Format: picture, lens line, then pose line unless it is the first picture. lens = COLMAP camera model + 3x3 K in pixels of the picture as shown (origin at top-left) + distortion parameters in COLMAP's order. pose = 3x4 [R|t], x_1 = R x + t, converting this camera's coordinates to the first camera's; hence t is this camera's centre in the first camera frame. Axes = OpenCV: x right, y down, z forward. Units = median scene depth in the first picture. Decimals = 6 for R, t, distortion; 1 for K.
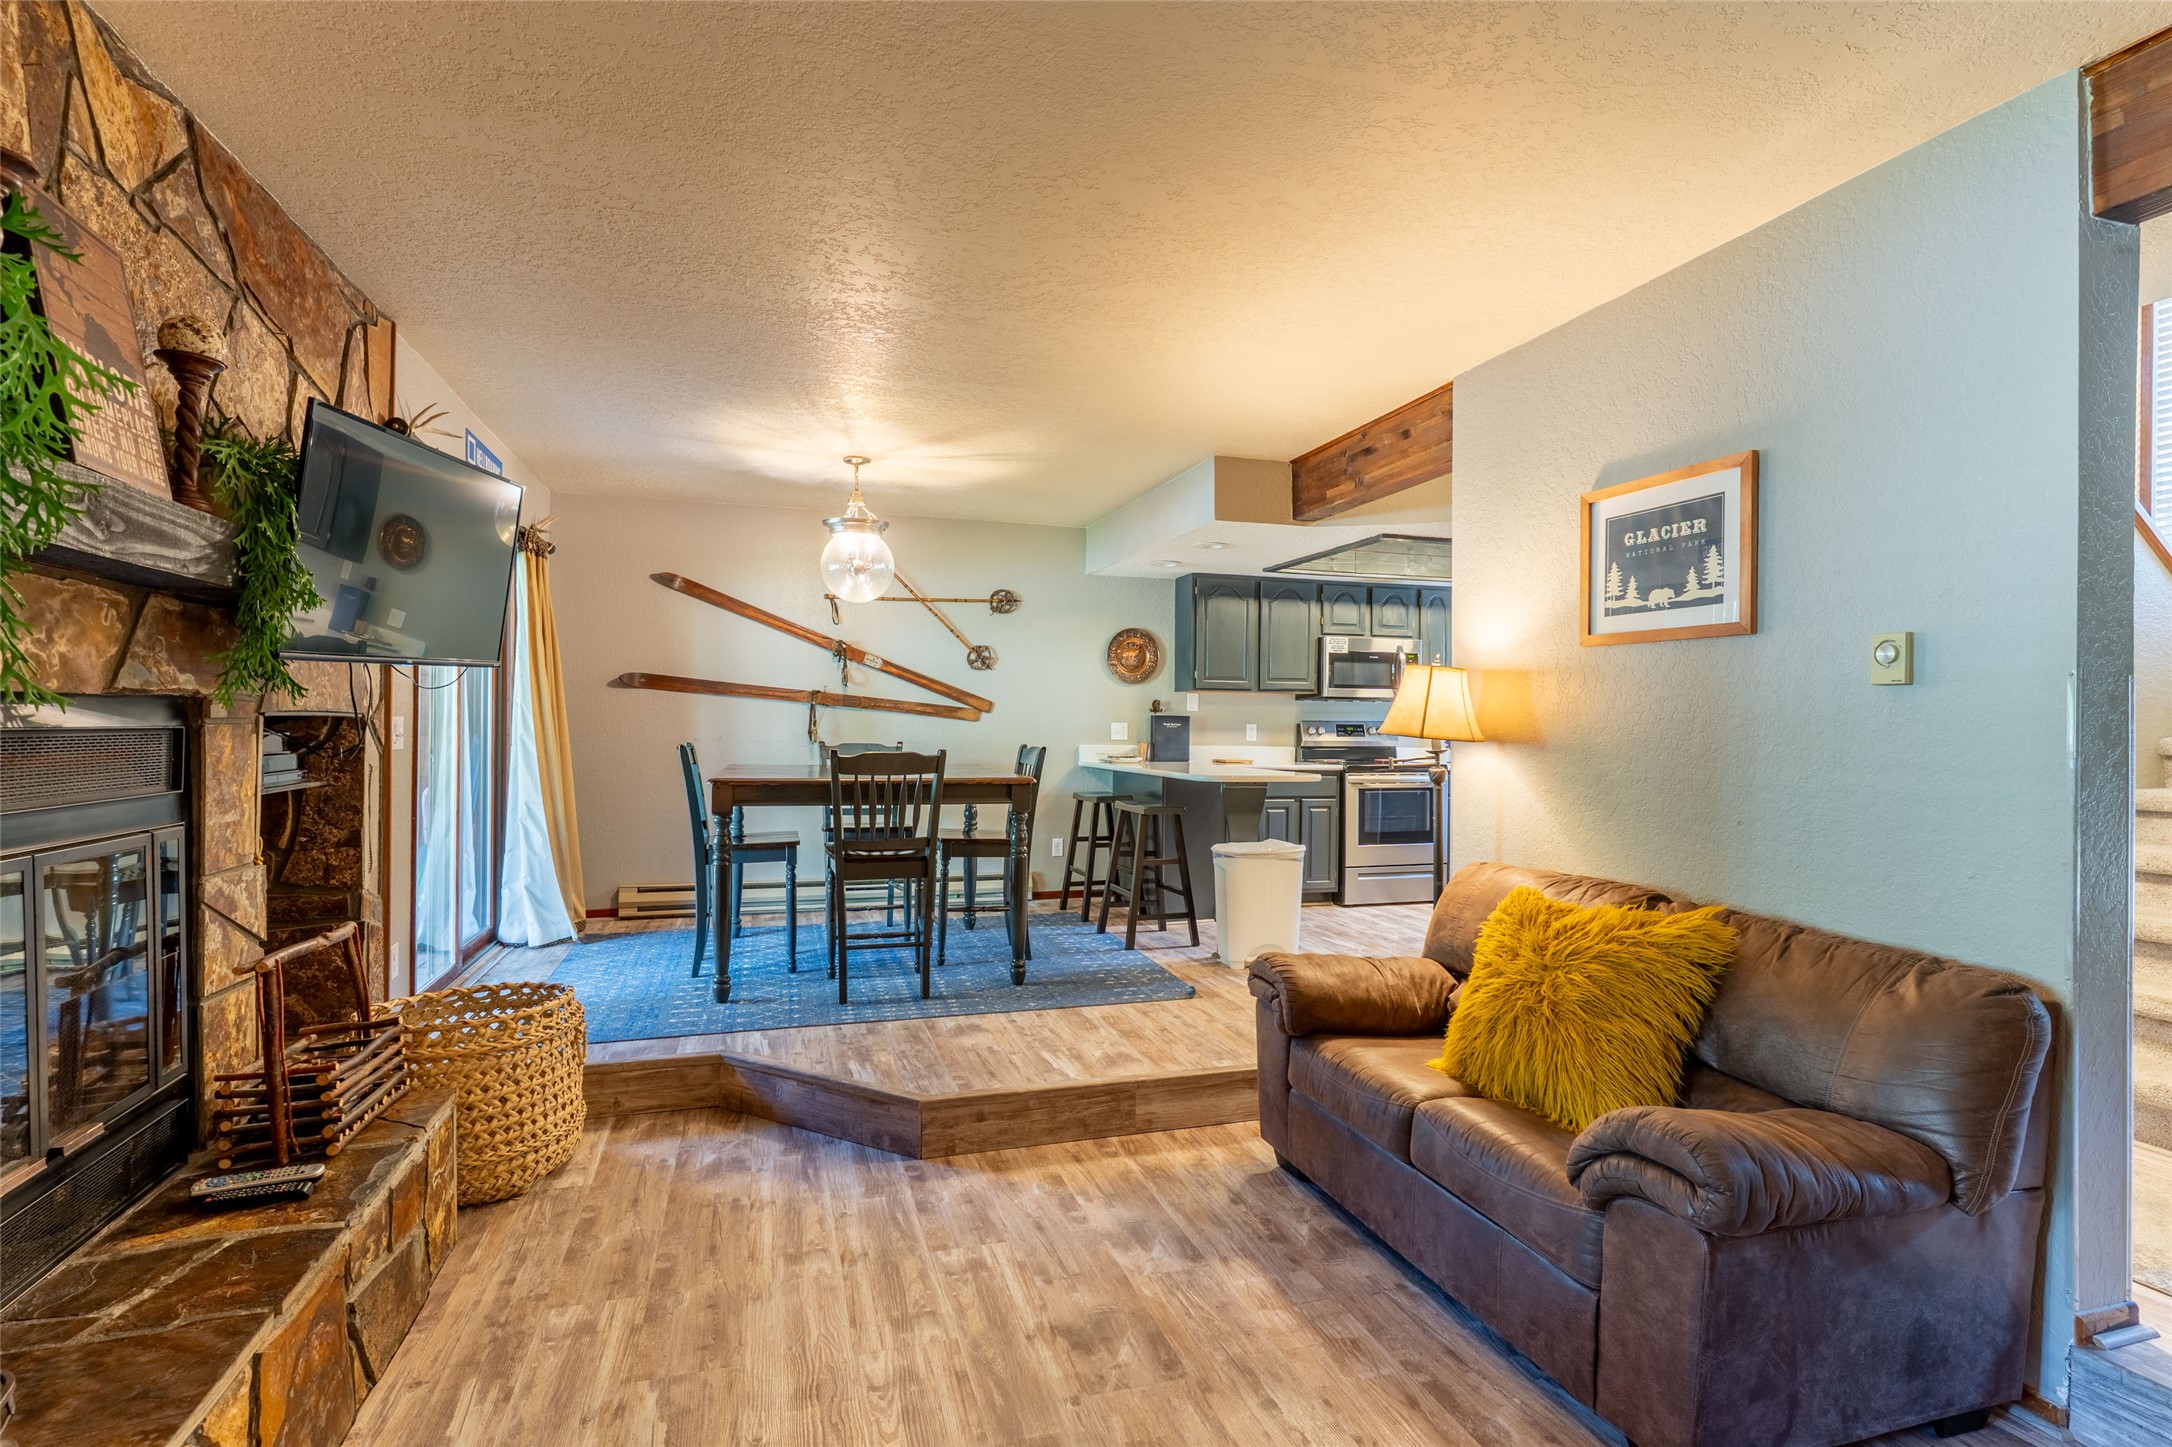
lens RADIAL K [[1027.0, 0, 1073.0], [0, 1027.0, 721.0], [0, 0, 1]] dist [0.002030, 0.000031]
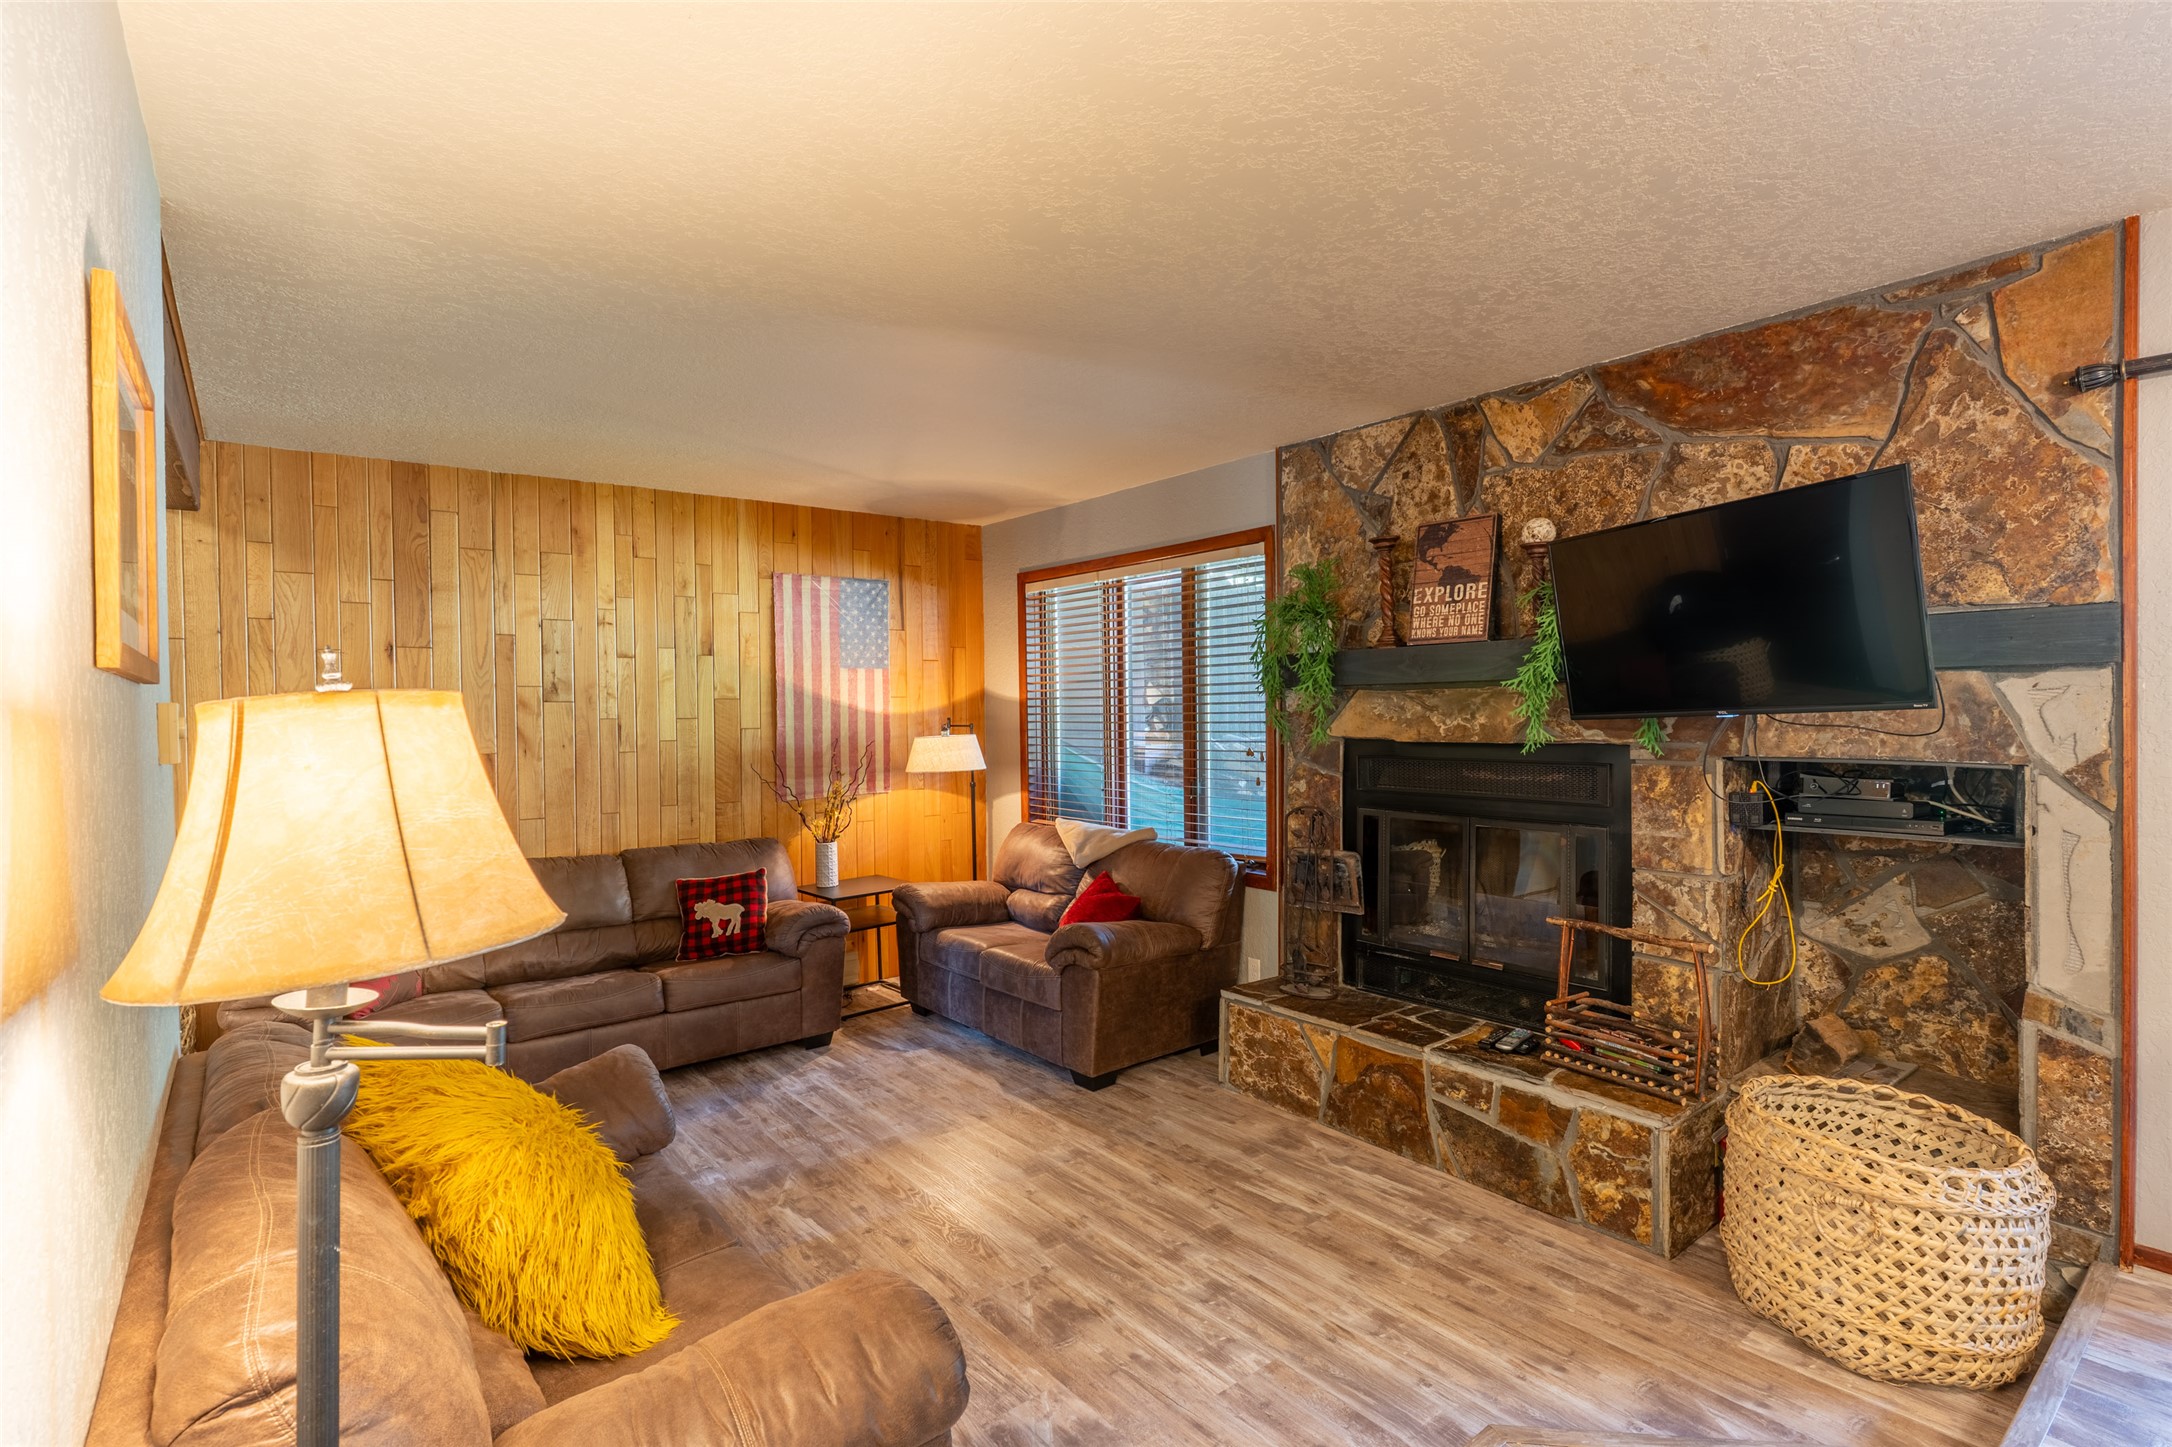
lens RADIAL K [[1027.0, 0, 1069.9], [0, 1027.0, 721.3], [0, 0, 1]] dist [0.002030, 0.000031]
pose [[-0.931885, 0.010213, -0.362610, 0.187822], [0.006839, 0.999921, 0.010586, -0.034478], [0.362689, 0.007385, -0.931881, 0.927042]]
